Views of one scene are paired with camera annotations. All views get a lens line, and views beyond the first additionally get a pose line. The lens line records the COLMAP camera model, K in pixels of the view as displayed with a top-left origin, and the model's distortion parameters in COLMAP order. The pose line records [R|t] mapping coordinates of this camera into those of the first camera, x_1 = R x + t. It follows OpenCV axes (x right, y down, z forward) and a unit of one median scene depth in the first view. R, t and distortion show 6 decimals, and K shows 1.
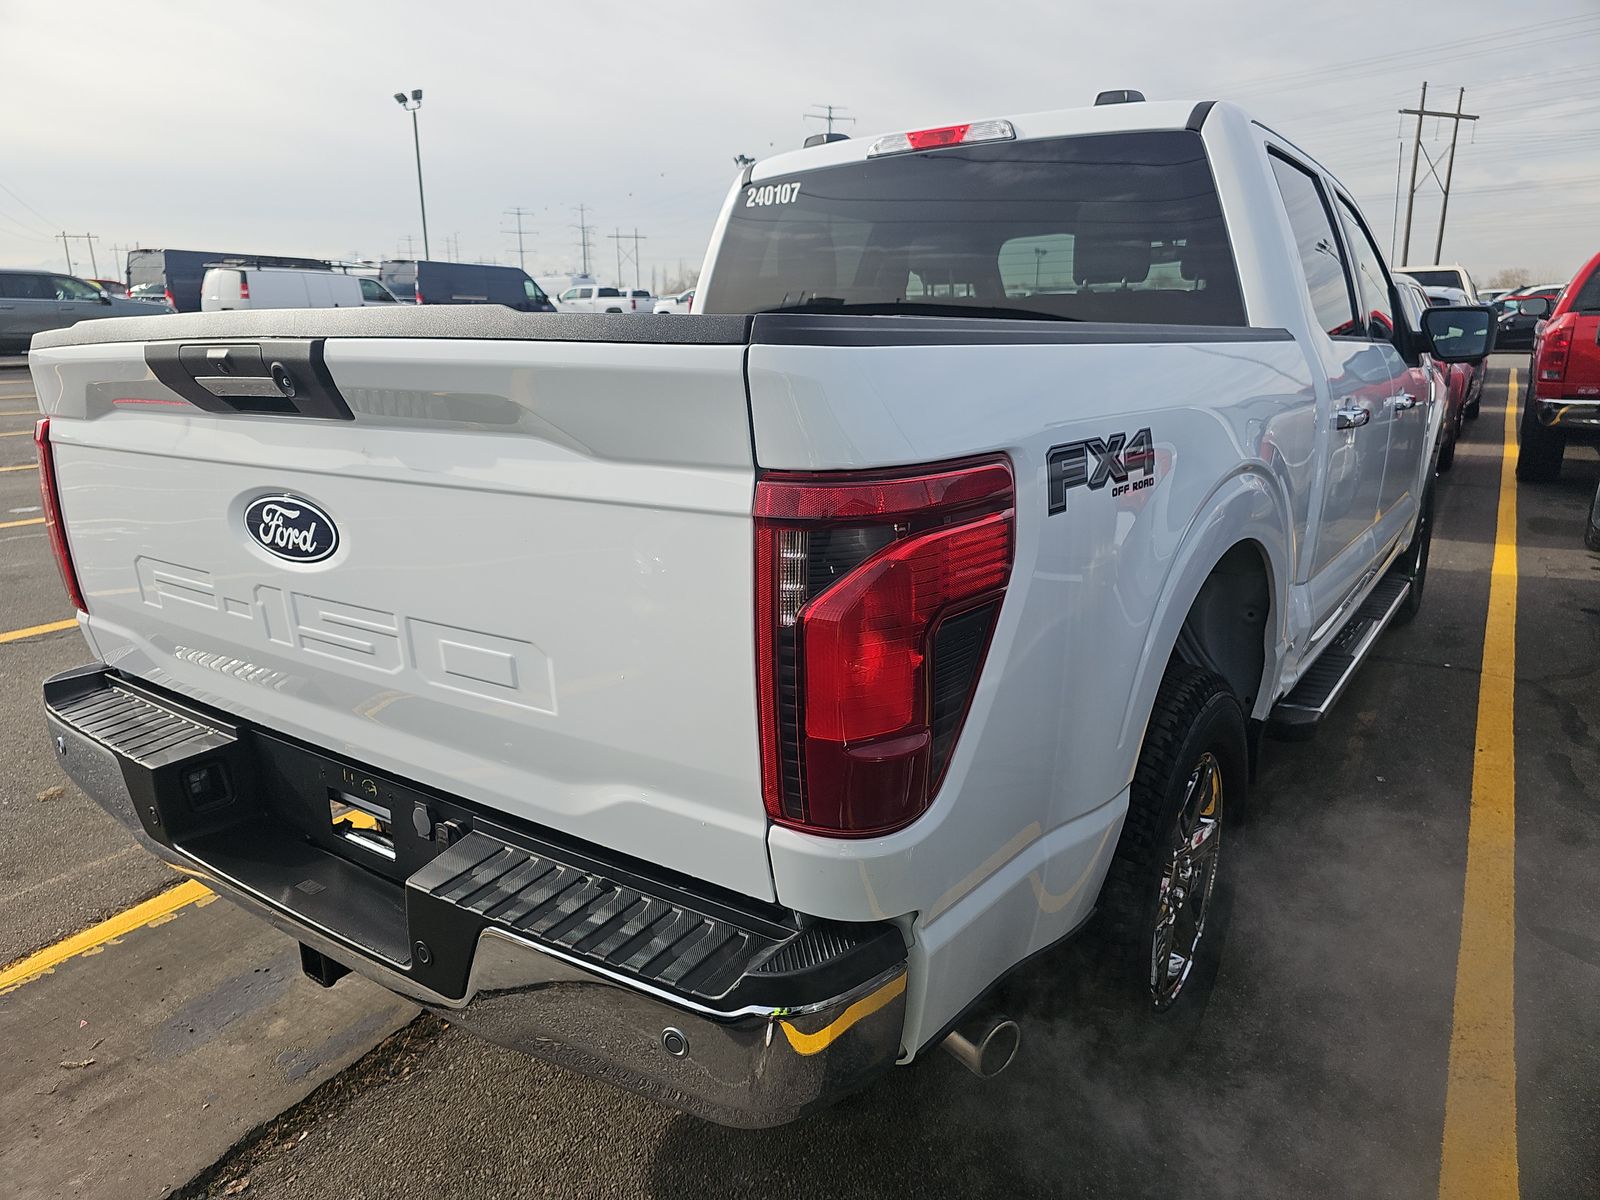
lens RADIAL K [[1057.2, 0, 800.0], [0, 1057.2, 600.0], [0, 0, 1]] dist [0.030039, -0.003493]
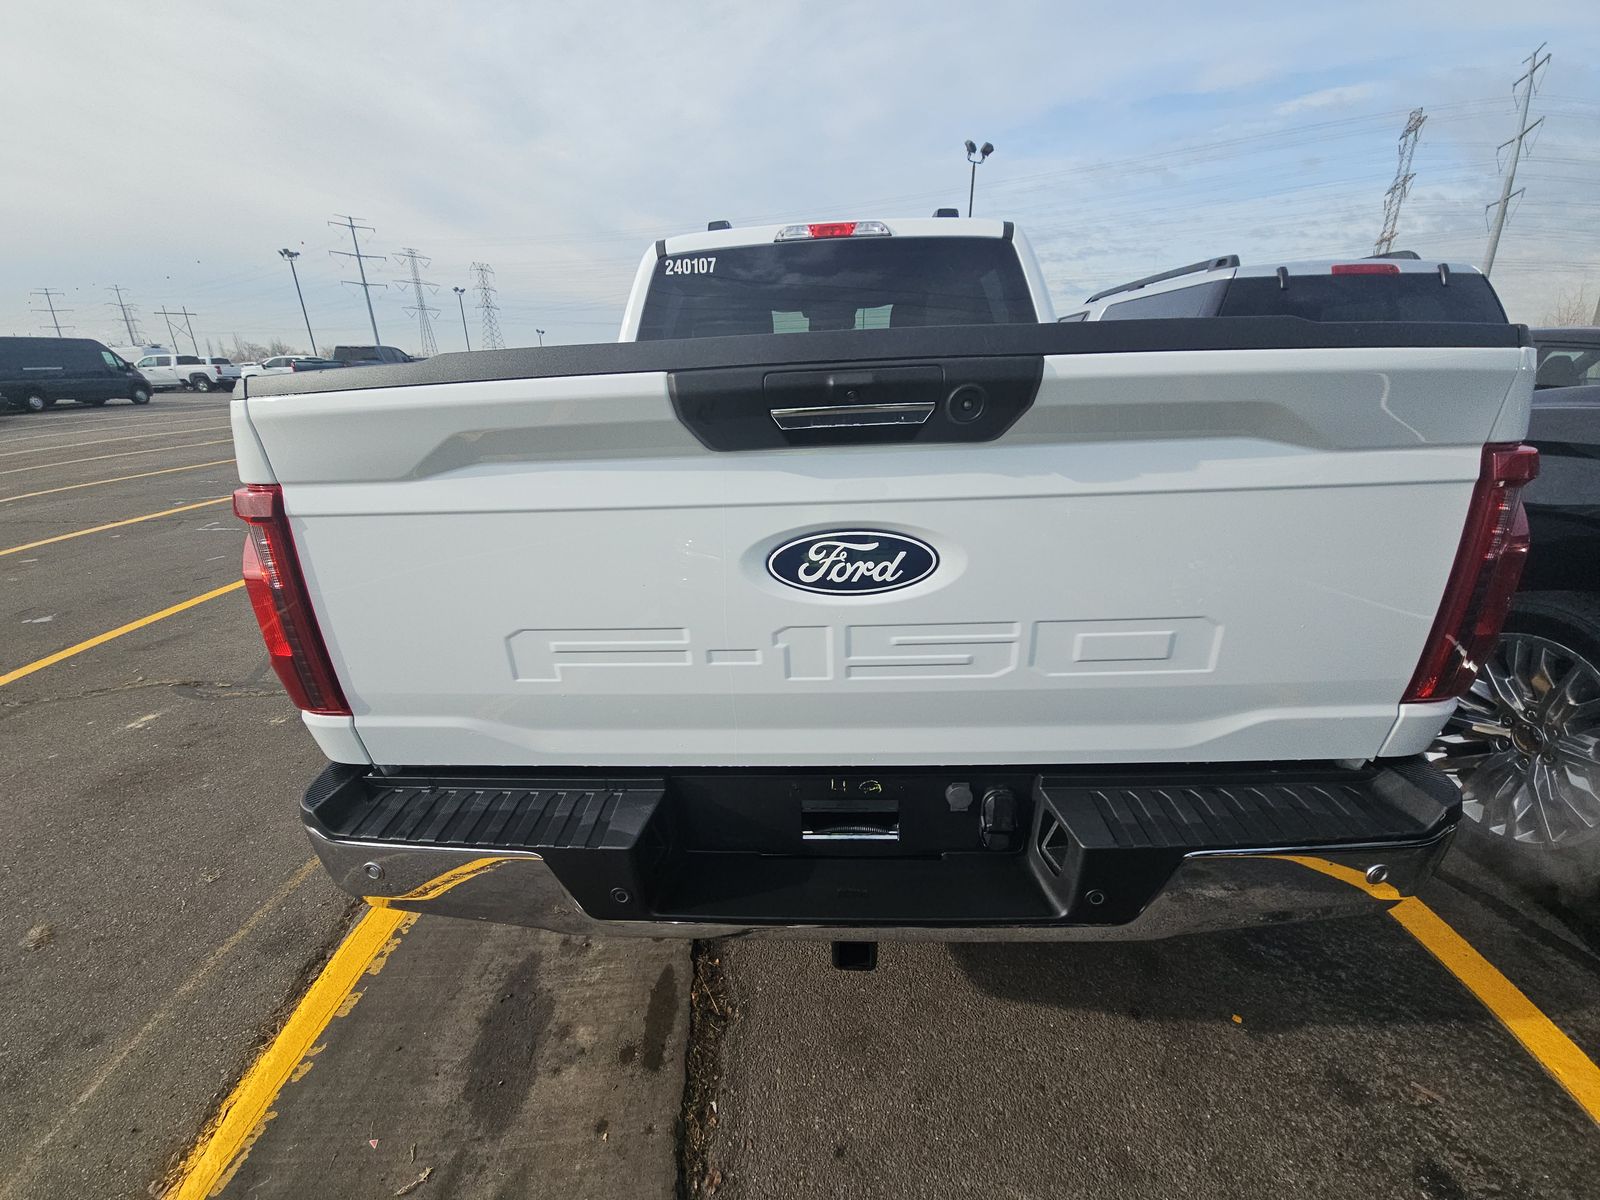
lens RADIAL K [[641.8, 0, 800.0], [0, 641.8, 600.0], [0, 0, 1]] dist [-0.000156, -0.000074]
pose [[0.837218, -0.197492, 0.509963, -0.503976], [0.157355, 0.980074, 0.121217, -0.068462], [-0.523742, -0.021240, 0.851612, 0.317073]]
